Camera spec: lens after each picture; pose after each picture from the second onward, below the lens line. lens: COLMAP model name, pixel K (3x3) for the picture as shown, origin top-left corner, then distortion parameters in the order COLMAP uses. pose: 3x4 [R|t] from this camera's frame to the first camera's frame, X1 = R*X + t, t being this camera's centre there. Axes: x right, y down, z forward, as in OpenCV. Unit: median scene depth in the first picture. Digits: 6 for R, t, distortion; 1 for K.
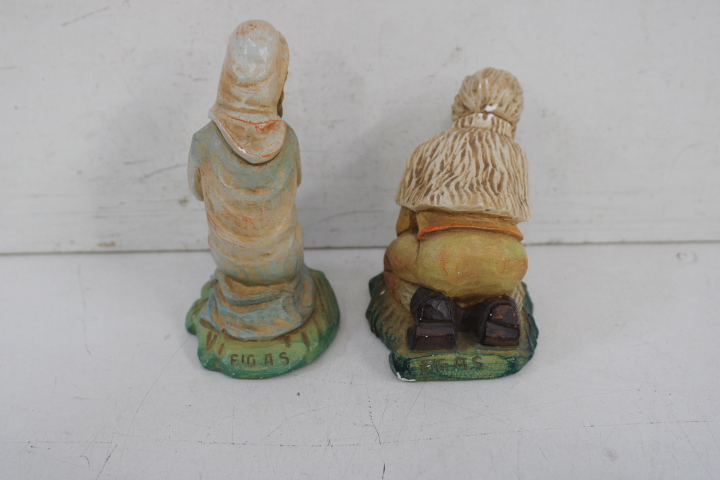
lens RADIAL K [[908.3, 0, 358.3], [0, 908.3, 237.2], [0, 0, 1]] dist [-0.053578, 0.000000]
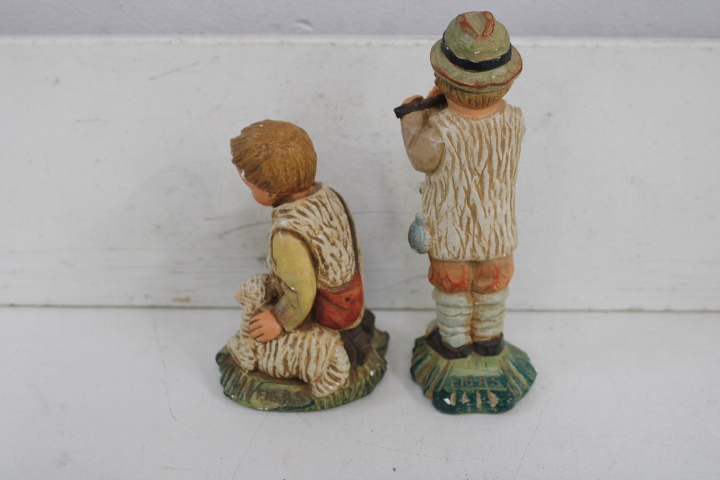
lens RADIAL K [[908.3, 0, 360.4], [0, 908.3, 235.5], [0, 0, 1]] dist [-0.053578, 0.000000]
pose [[0.999648, 0.026500, -0.001335, -0.088382], [-0.026525, 0.999343, -0.024713, -0.044416], [0.000679, 0.024740, 0.999694, 0.013565]]
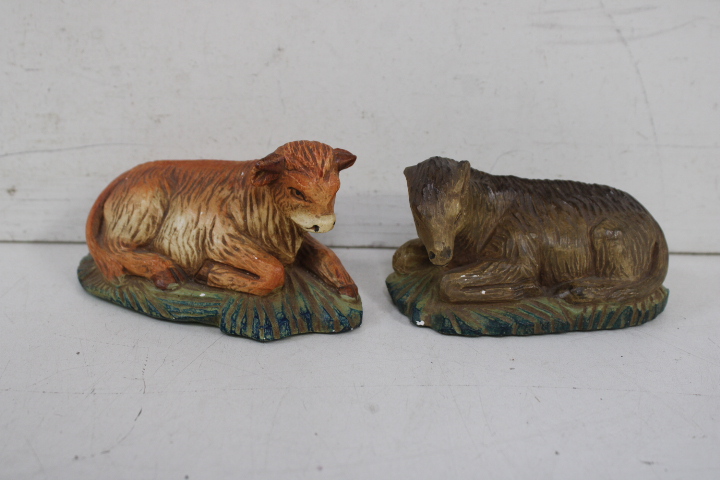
lens RADIAL K [[908.3, 0, 358.4], [0, 908.3, 232.6], [0, 0, 1]] dist [-0.053578, 0.000000]
pose [[0.998589, 0.035177, 0.039790, 0.161611], [-0.029371, 0.989982, -0.138103, 0.139067], [-0.044249, 0.136739, 0.989618, -0.010629]]
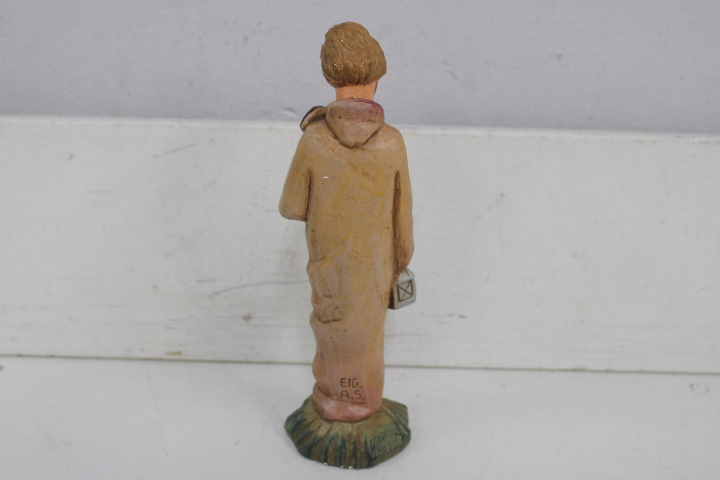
lens RADIAL K [[948.8, 0, 361.3], [0, 948.8, 235.8], [0, 0, 1]] dist [-0.052790, 0.000000]
pose [[0.998806, 0.046434, 0.015166, -0.078774], [-0.044720, 0.994123, -0.098584, -0.031760], [-0.019655, 0.097788, 0.995013, -0.165497]]
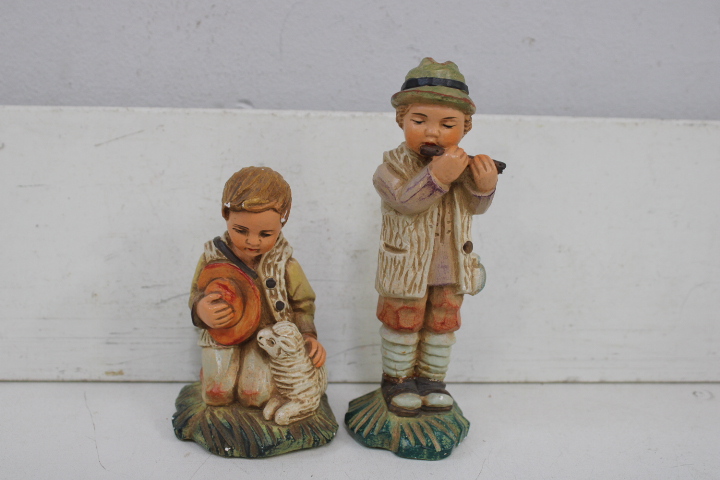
lens RADIAL K [[908.3, 0, 360.3], [0, 908.3, 236.6], [0, 0, 1]] dist [-0.053578, 0.000000]
pose [[0.996925, 0.032363, 0.071360, -0.095221], [-0.012717, 0.965473, -0.260192, 0.119901], [-0.077317, 0.258484, 0.962916, 0.020012]]
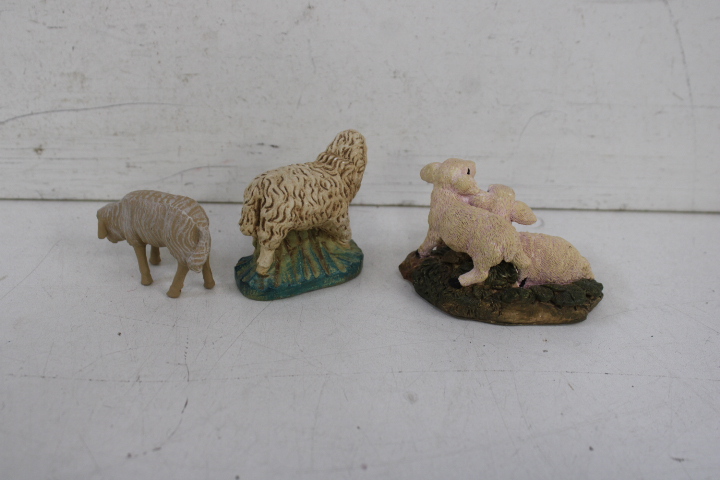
lens RADIAL K [[908.3, 0, 360.5], [0, 908.3, 239.6], [0, 0, 1]] dist [-0.053578, 0.000000]
pose [[0.998415, 0.034345, 0.044584, 0.126303], [-0.034705, 0.999371, 0.007327, 0.041690], [-0.044305, -0.008863, 0.998979, -0.016974]]
